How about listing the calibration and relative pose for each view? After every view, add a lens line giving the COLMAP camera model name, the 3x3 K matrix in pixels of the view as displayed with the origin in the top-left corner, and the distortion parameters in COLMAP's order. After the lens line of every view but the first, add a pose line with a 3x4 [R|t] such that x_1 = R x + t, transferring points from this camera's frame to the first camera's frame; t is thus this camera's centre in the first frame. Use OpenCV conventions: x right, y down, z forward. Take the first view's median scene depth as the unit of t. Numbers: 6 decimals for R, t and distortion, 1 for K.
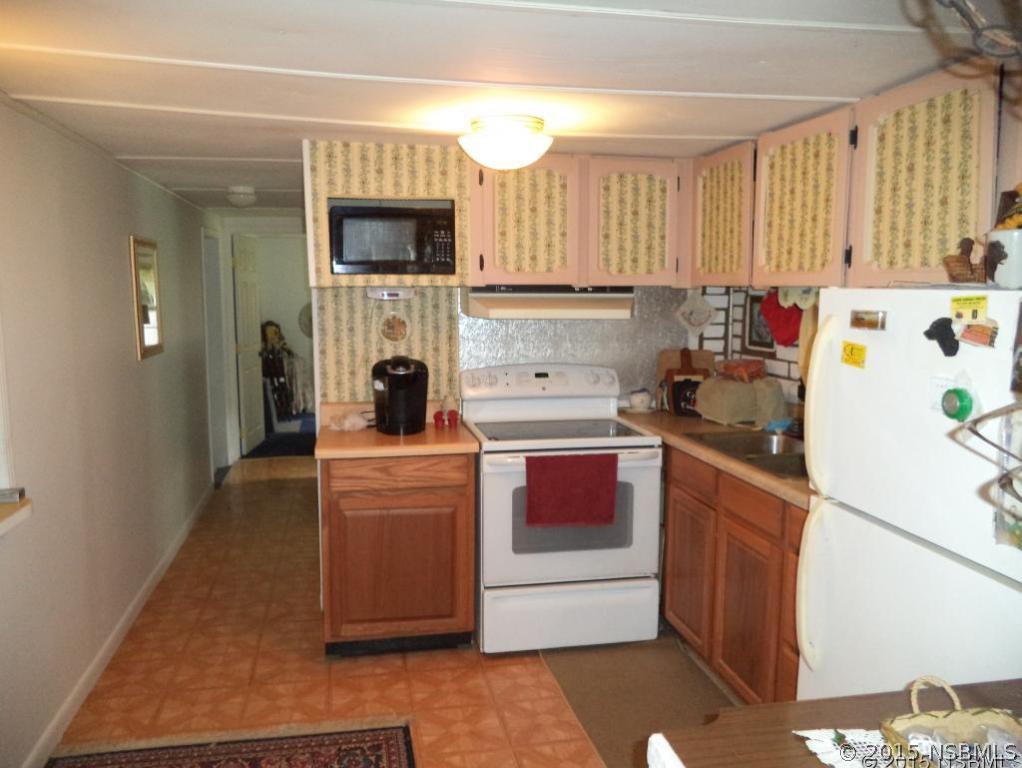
lens RADIAL K [[790.1, 0, 514.0], [0, 790.1, 372.2], [0, 0, 1]] dist [-0.052460, 0.006396]
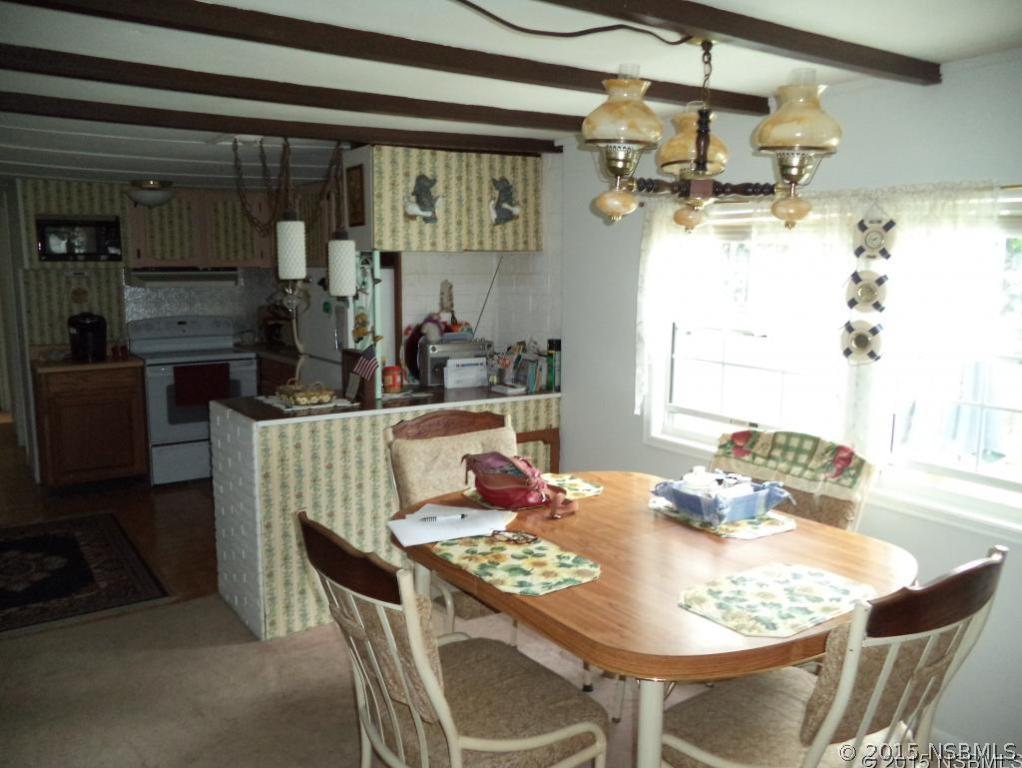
lens RADIAL K [[790.1, 0, 514.0], [0, 790.1, 372.2], [0, 0, 1]] dist [-0.052460, 0.006396]
pose [[0.913597, -0.056430, 0.402685, 0.005660], [0.045941, 0.998307, 0.035668, 0.086129], [-0.404017, -0.014086, 0.914643, -0.809564]]
